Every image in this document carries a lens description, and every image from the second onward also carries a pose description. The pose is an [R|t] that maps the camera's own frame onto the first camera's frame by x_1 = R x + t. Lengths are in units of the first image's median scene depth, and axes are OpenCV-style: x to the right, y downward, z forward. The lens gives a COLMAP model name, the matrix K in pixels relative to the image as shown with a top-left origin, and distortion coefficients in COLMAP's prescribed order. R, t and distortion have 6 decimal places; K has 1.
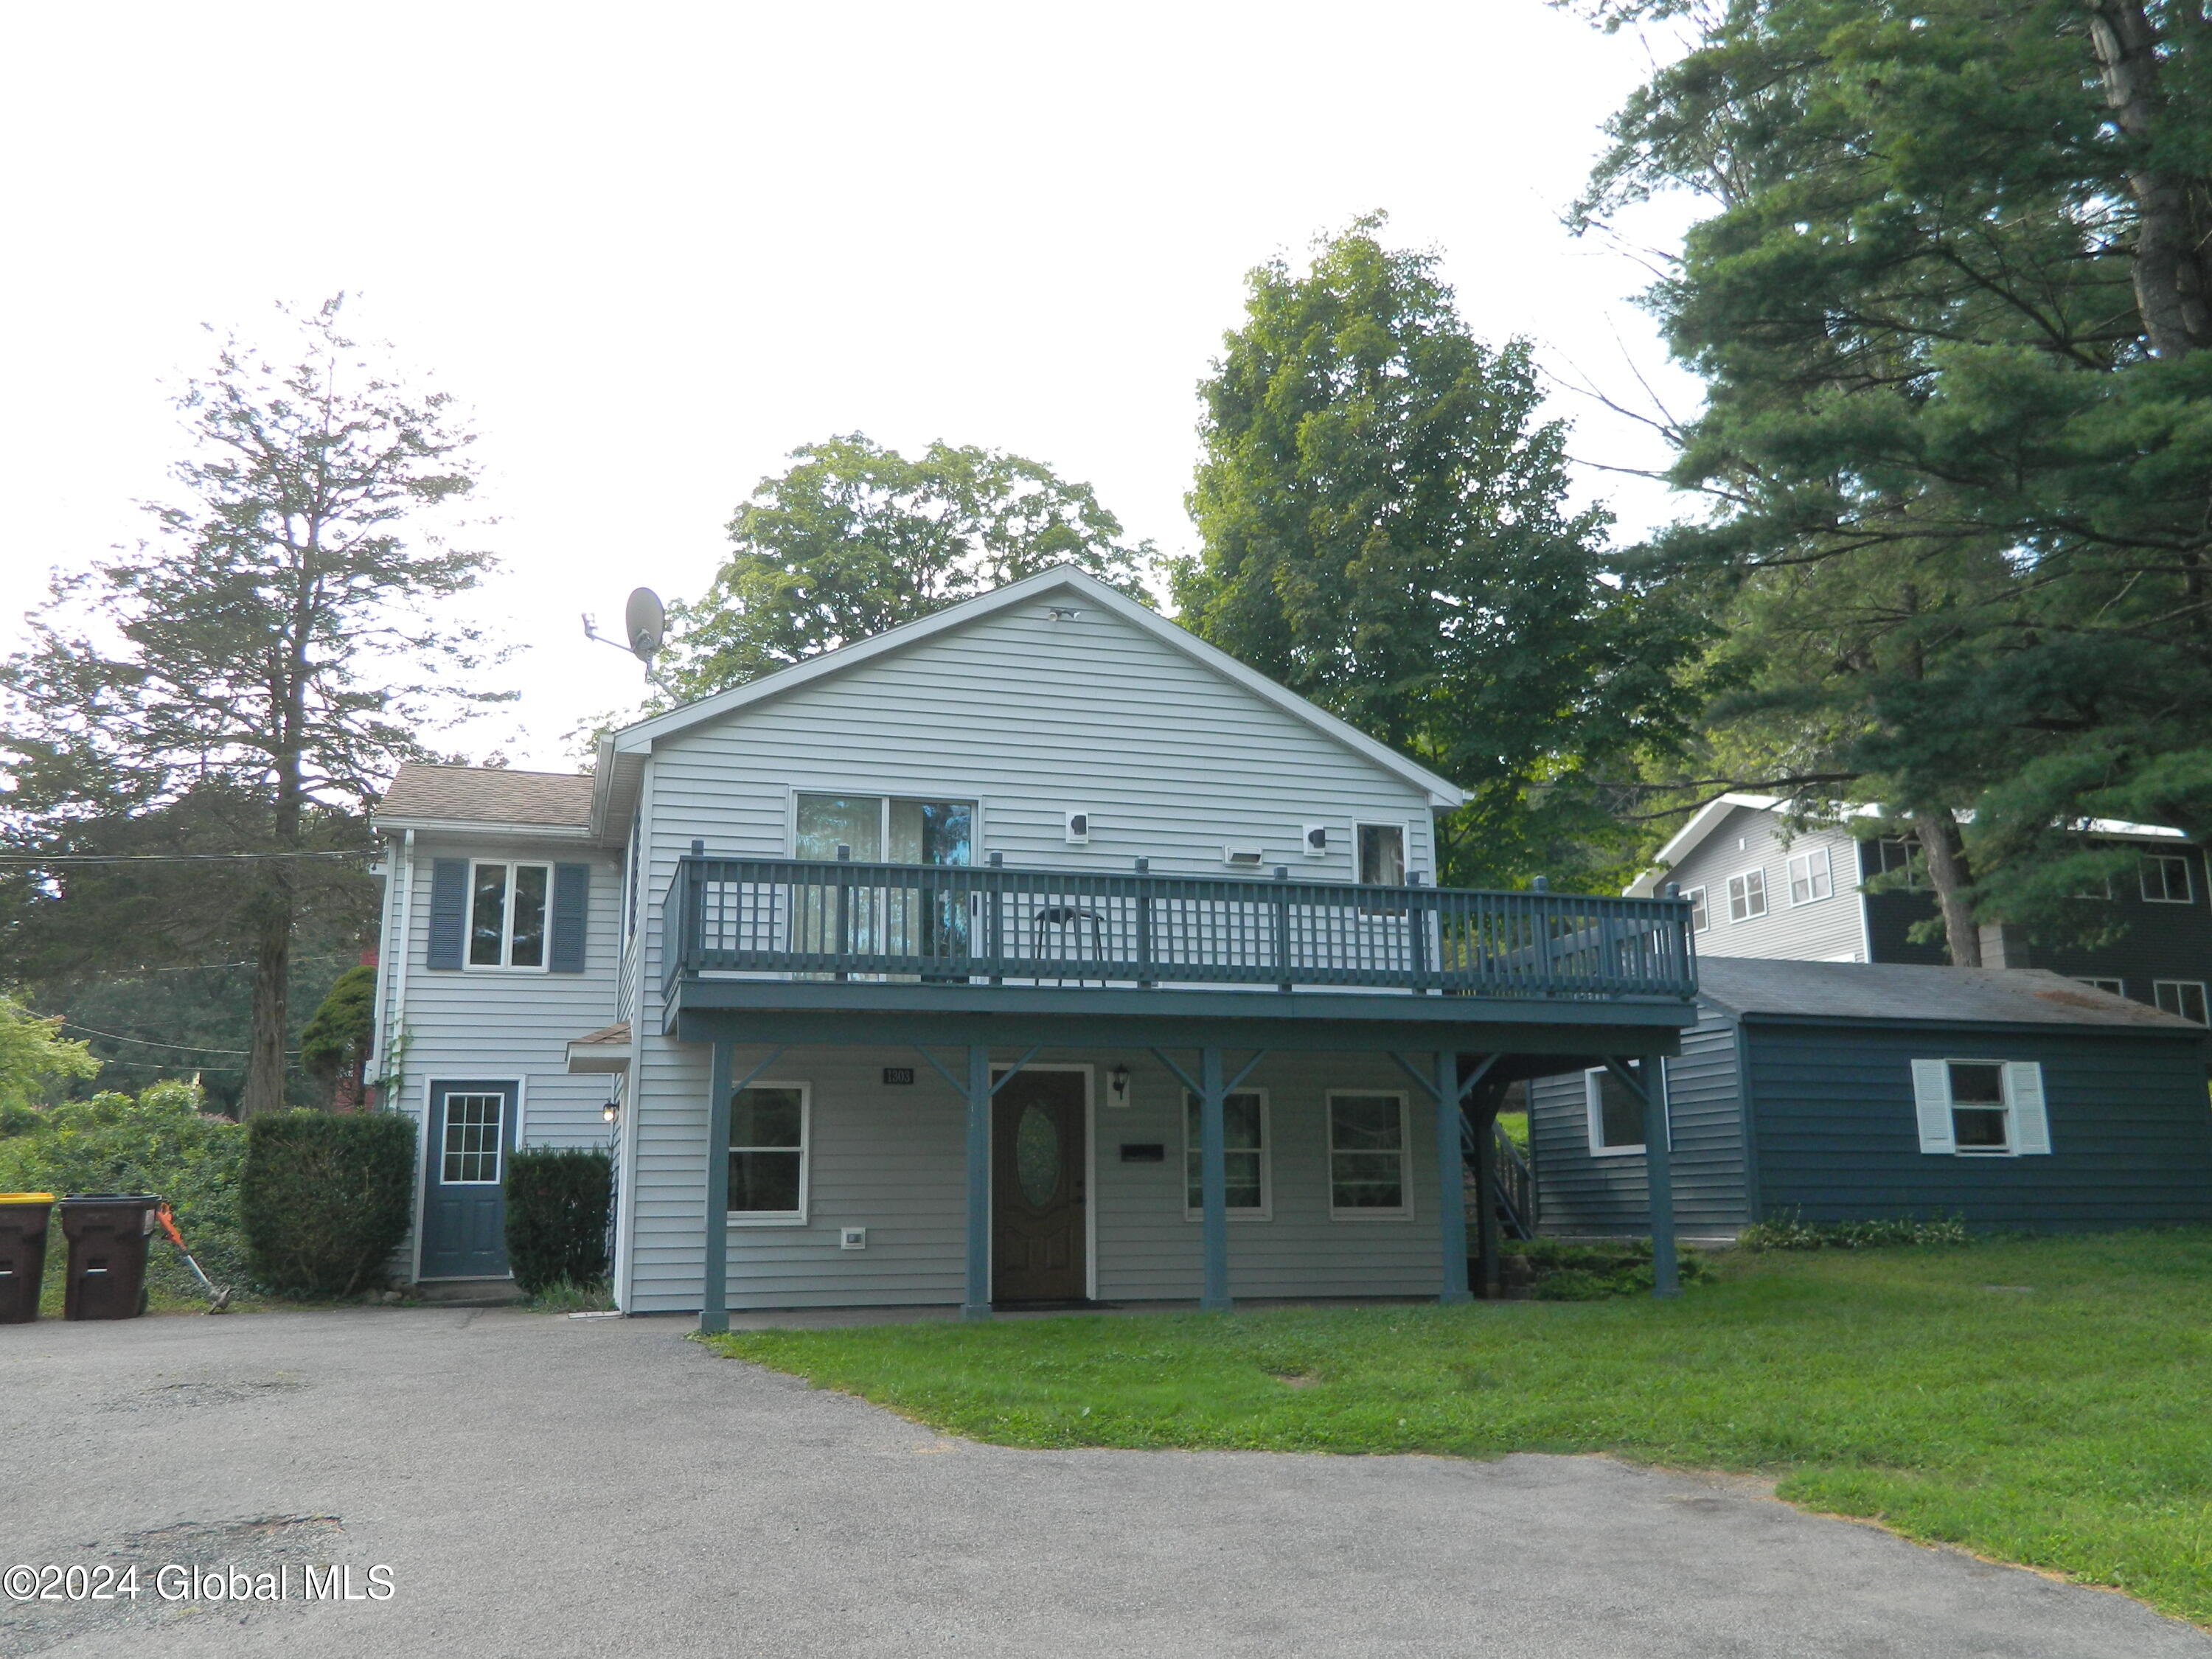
lens RADIAL K [[1825.4, 0, 1106.0], [0, 1825.4, 829.5], [0, 0, 1]] dist [0.007015, -0.001805]
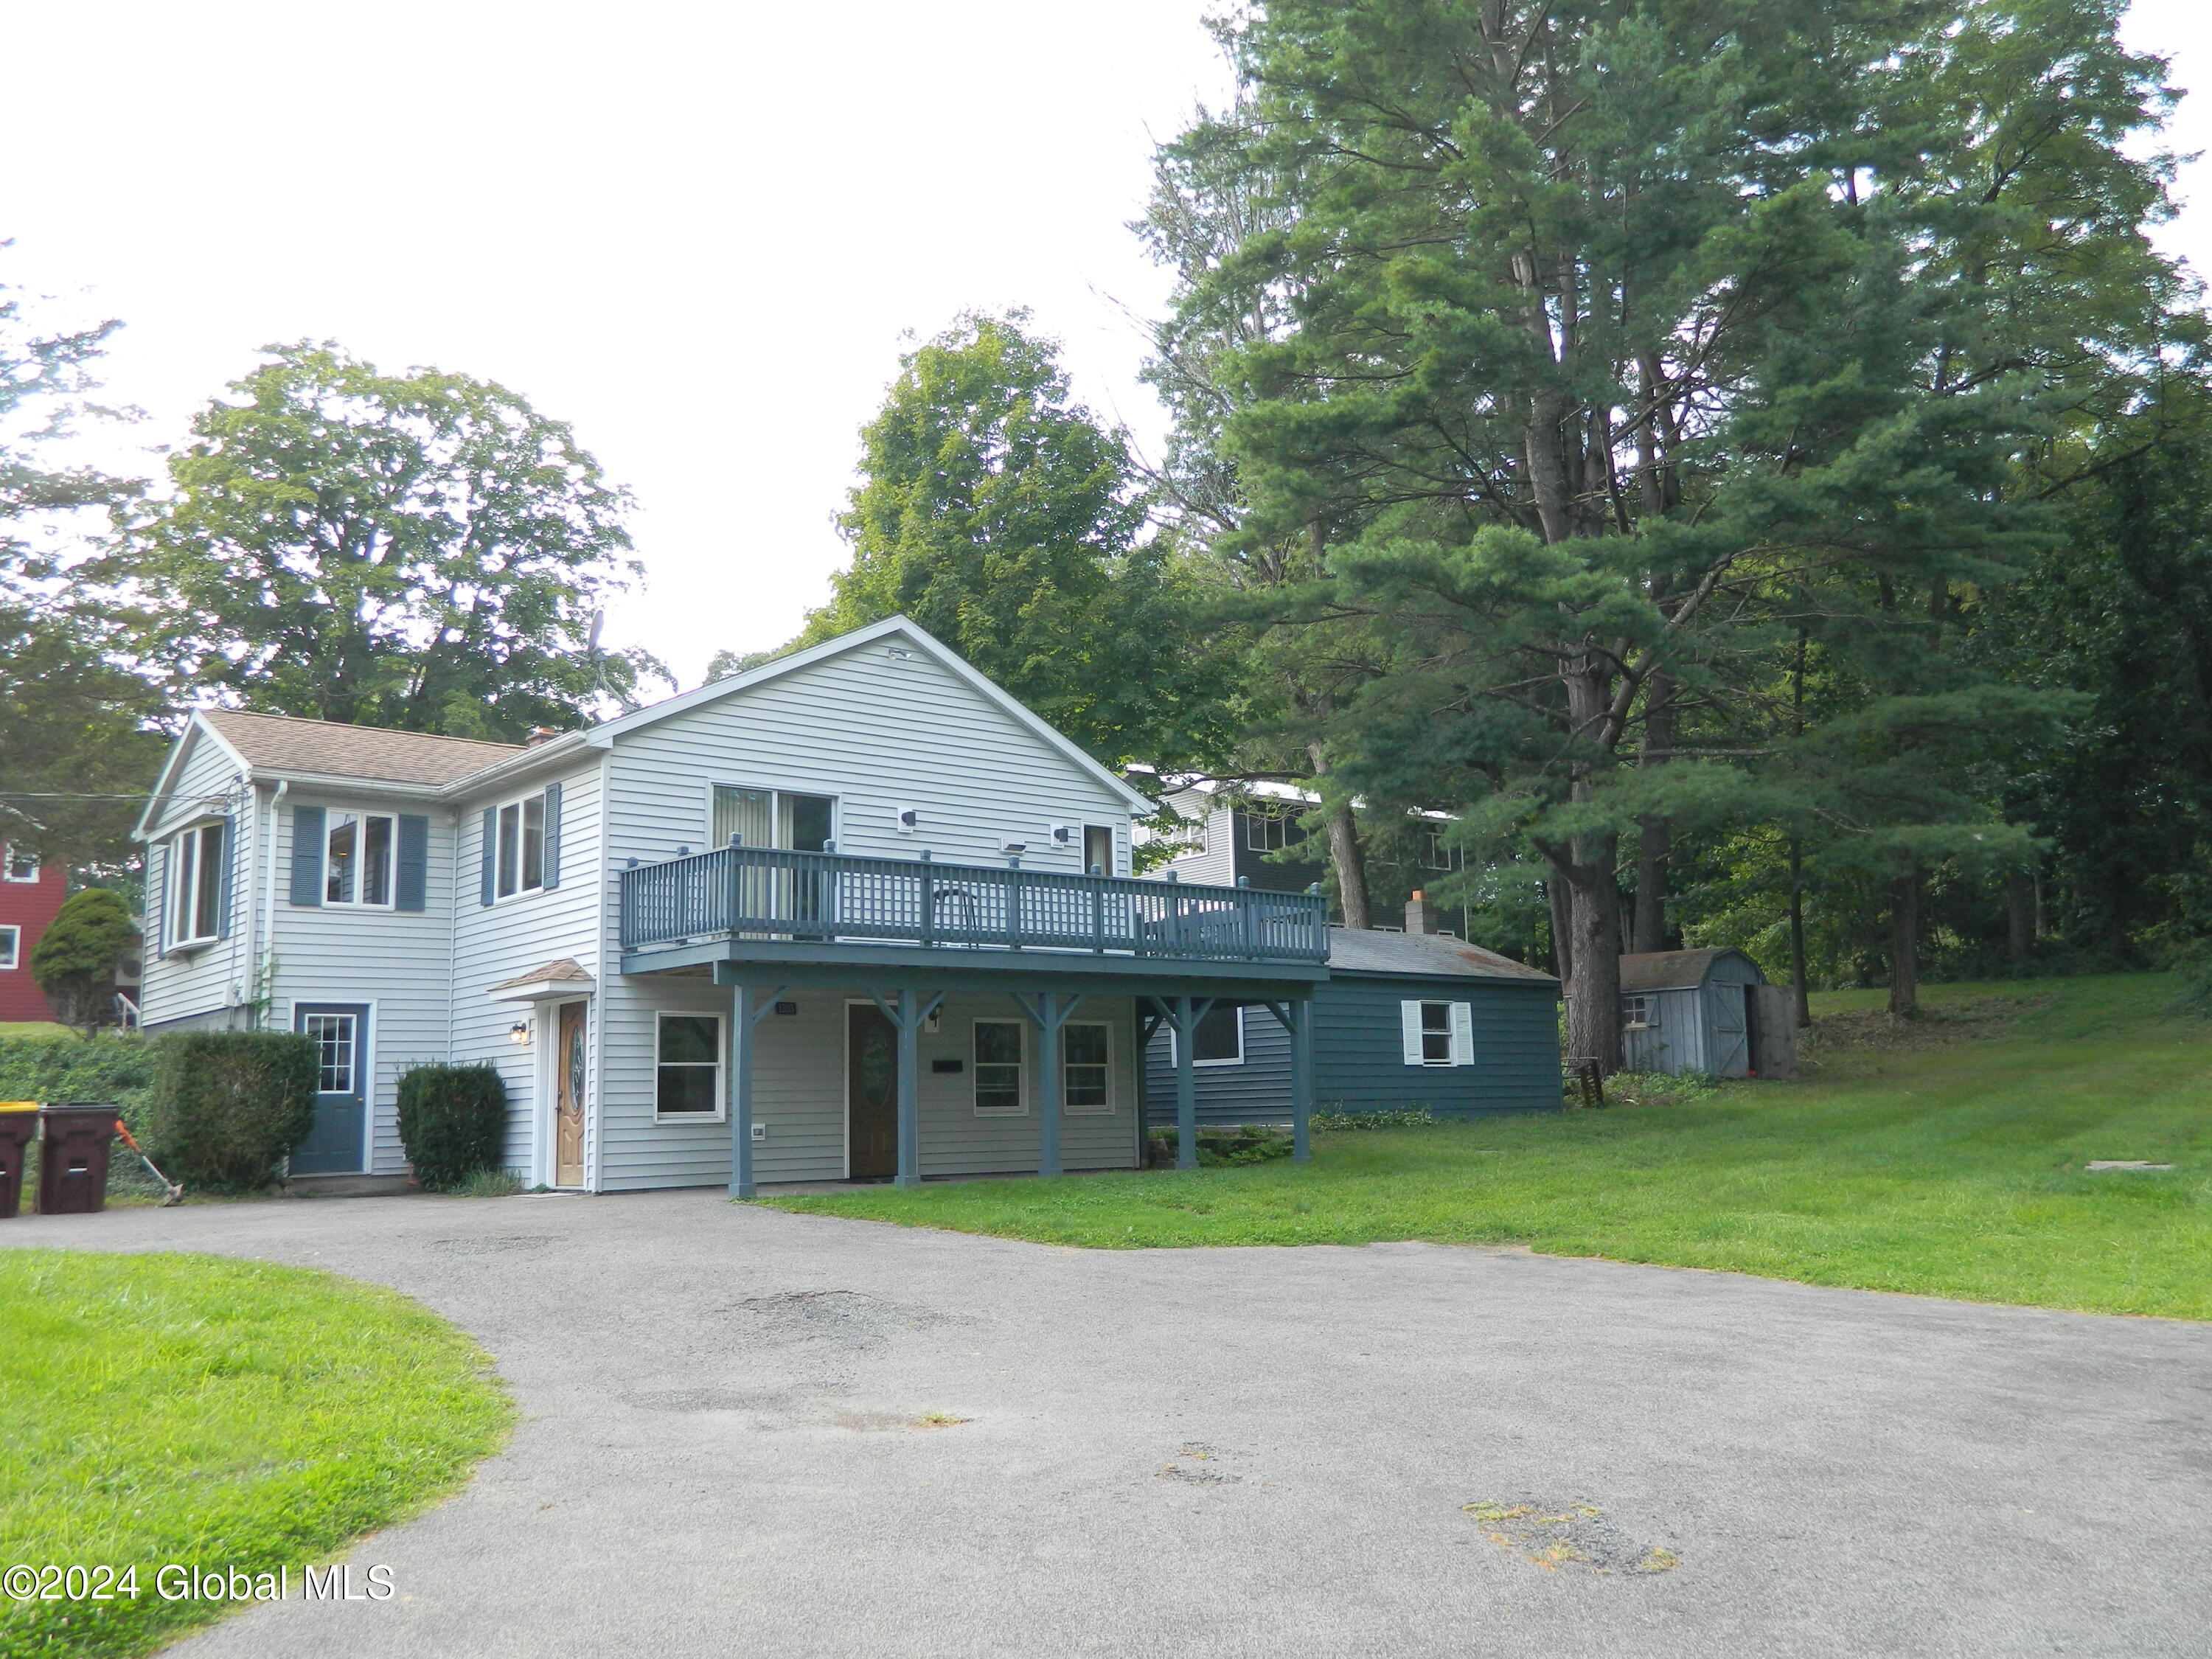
lens RADIAL K [[1813.3, 0, 1106.0], [0, 1813.3, 829.5], [0, 0, 1]] dist [-0.004415, -0.005617]
pose [[0.918691, 0.049603, 0.391851, -0.350111], [-0.068774, 0.997017, 0.035031, -0.044209], [-0.388944, -0.059132, 0.919362, -0.224675]]
